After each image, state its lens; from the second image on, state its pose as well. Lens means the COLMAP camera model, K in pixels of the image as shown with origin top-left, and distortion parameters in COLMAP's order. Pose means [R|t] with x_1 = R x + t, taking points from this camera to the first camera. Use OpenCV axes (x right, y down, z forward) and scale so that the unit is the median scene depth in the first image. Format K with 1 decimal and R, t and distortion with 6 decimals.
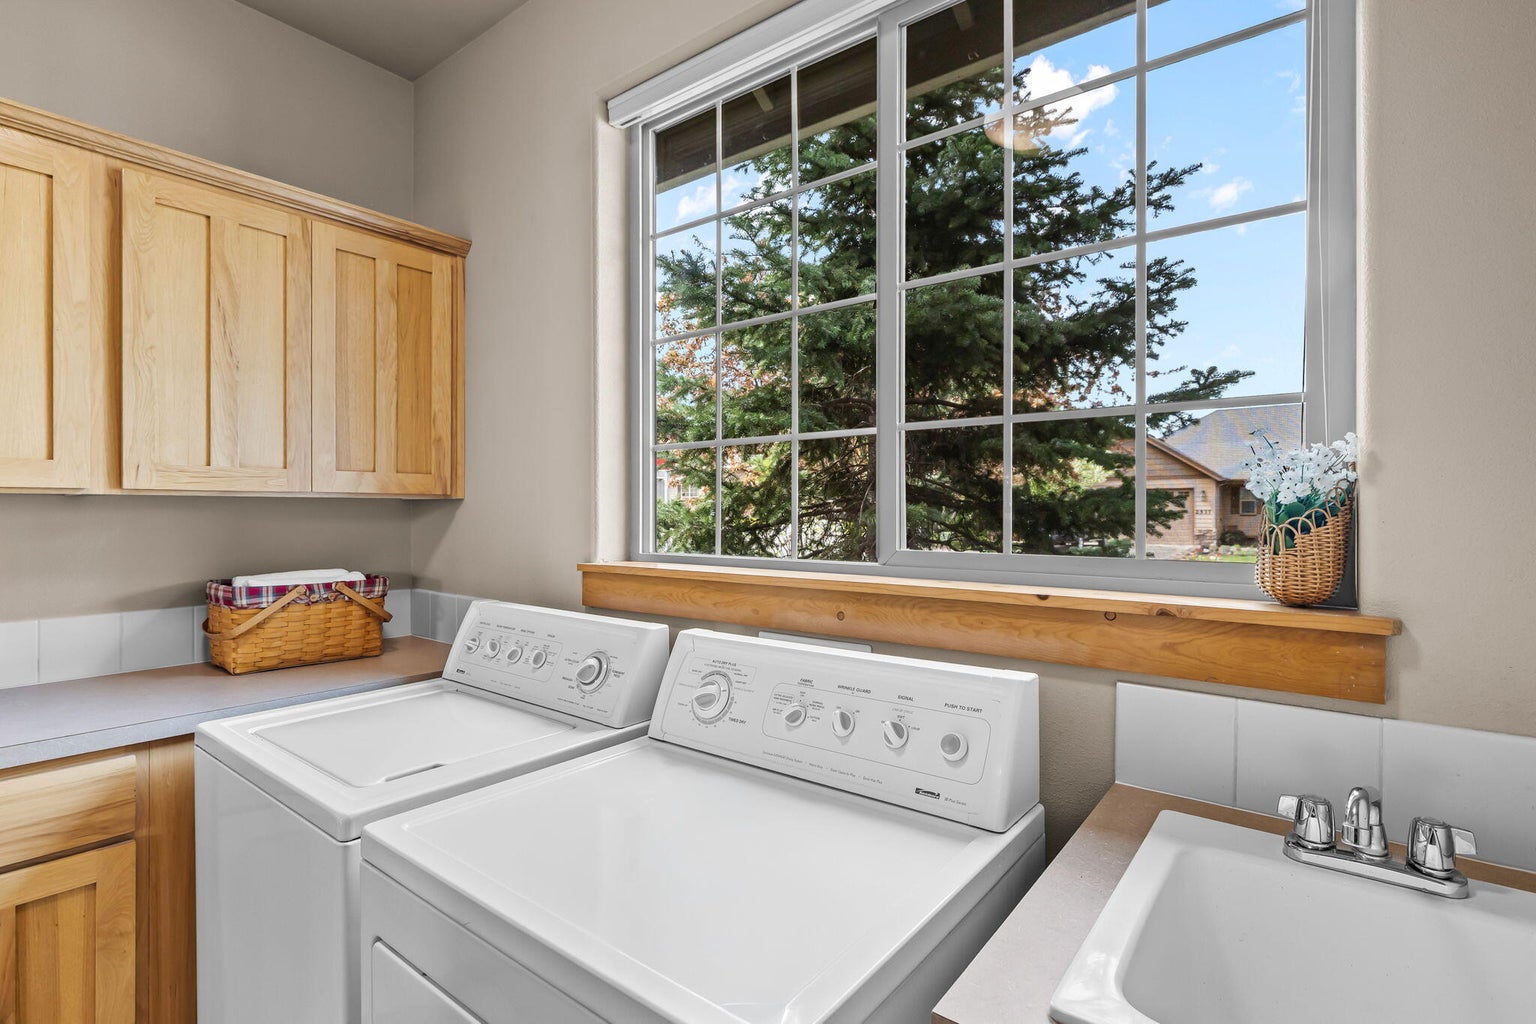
lens RADIAL K [[751.2, 0, 767.7], [0, 751.2, 514.4], [0, 0, 1]] dist [0.002287, 0.000158]
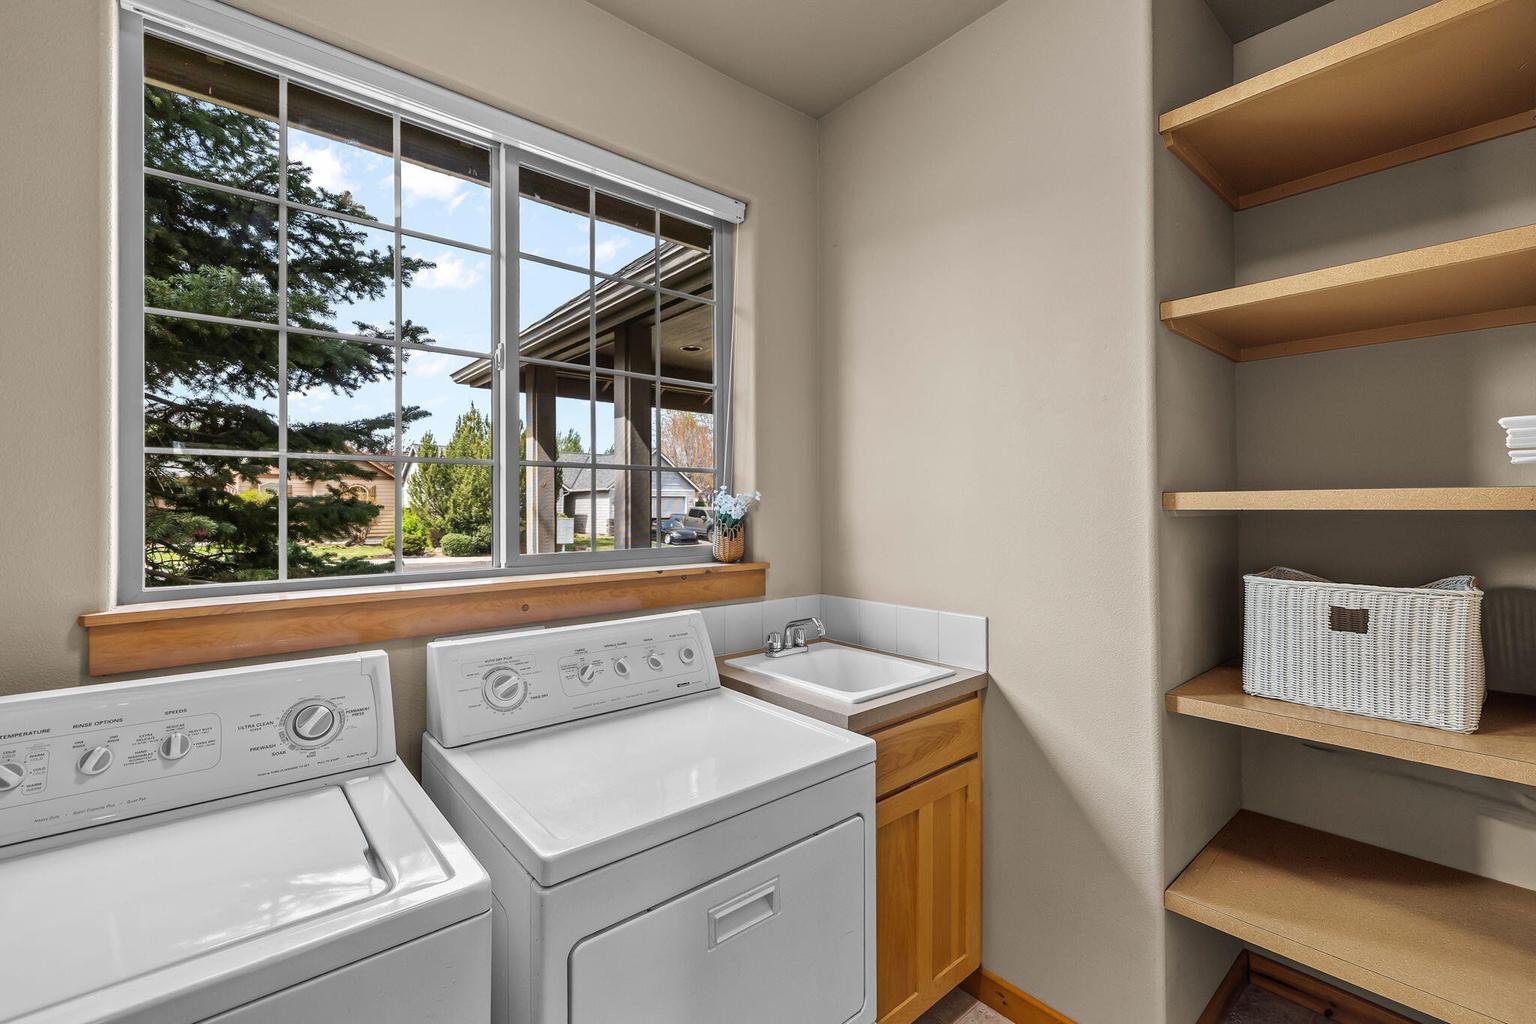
lens RADIAL K [[642.1, 0, 766.7], [0, 642.1, 508.5], [0, 0, 1]] dist [-0.001935, -0.000362]
pose [[0.188745, -0.002368, 0.982023, -1.096962], [0.005818, 0.999982, 0.001293, -0.043623], [-0.982009, 0.005469, 0.188756, 0.448737]]
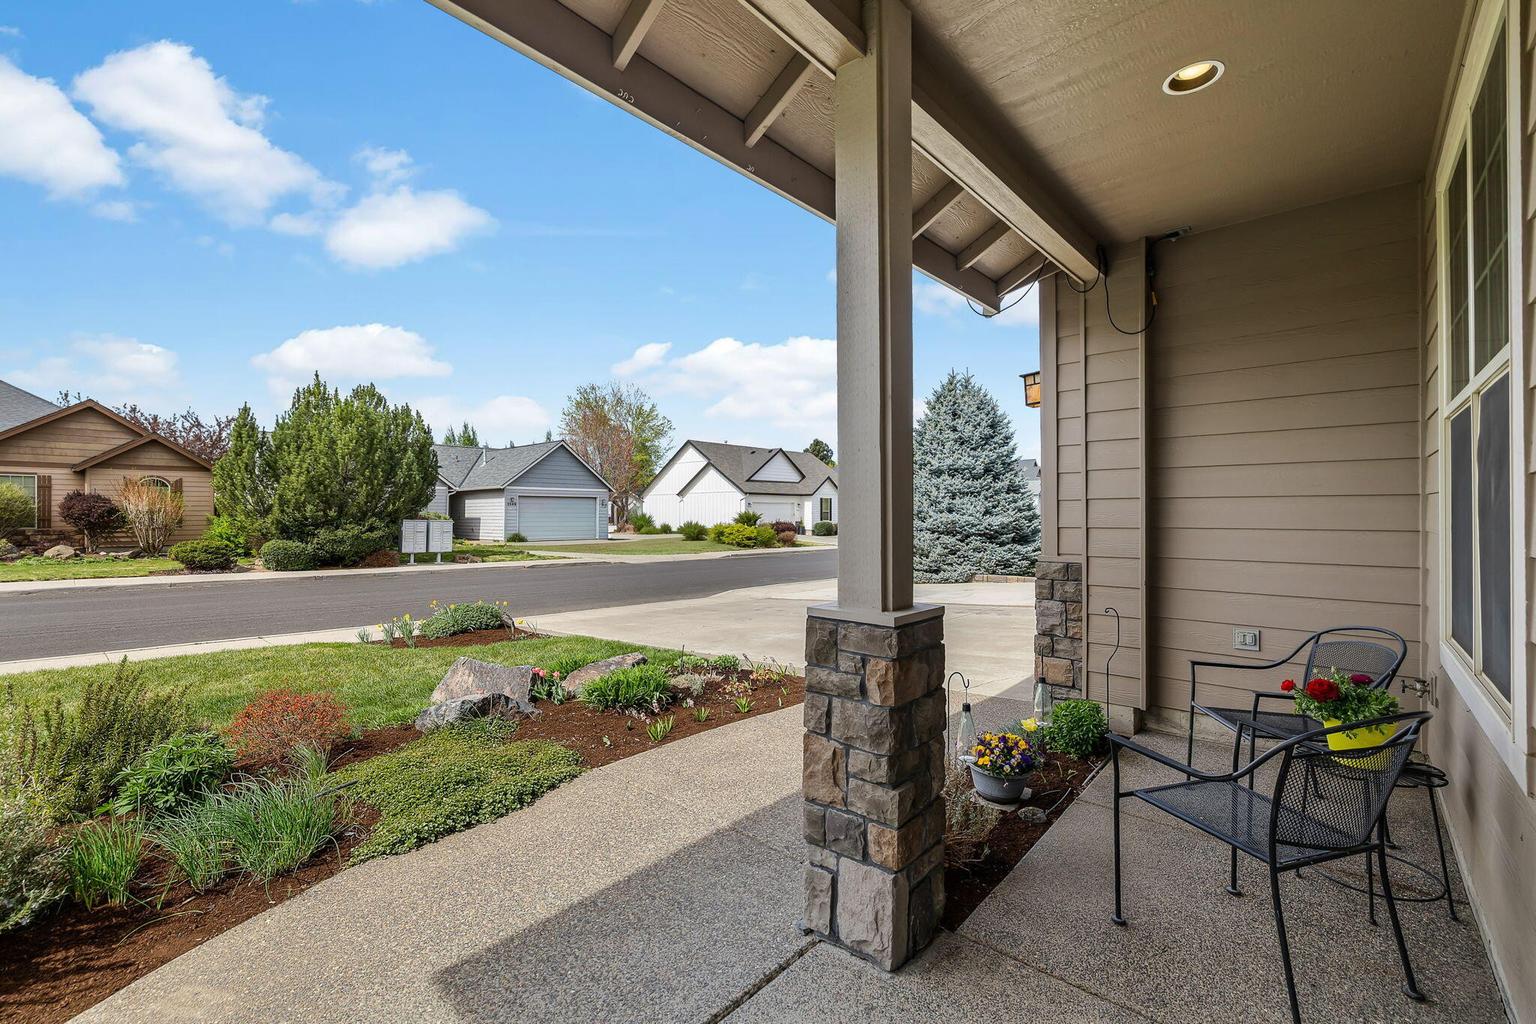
lens RADIAL K [[642.1, 0, 769.9], [0, 642.1, 510.2], [0, 0, 1]] dist [-0.001935, -0.000362]
pose [[0.056506, 0.003590, 0.998396, -0.894068], [0.007928, 0.999960, -0.004045, -0.031561], [-0.998371, 0.008143, 0.056475, 0.507107]]
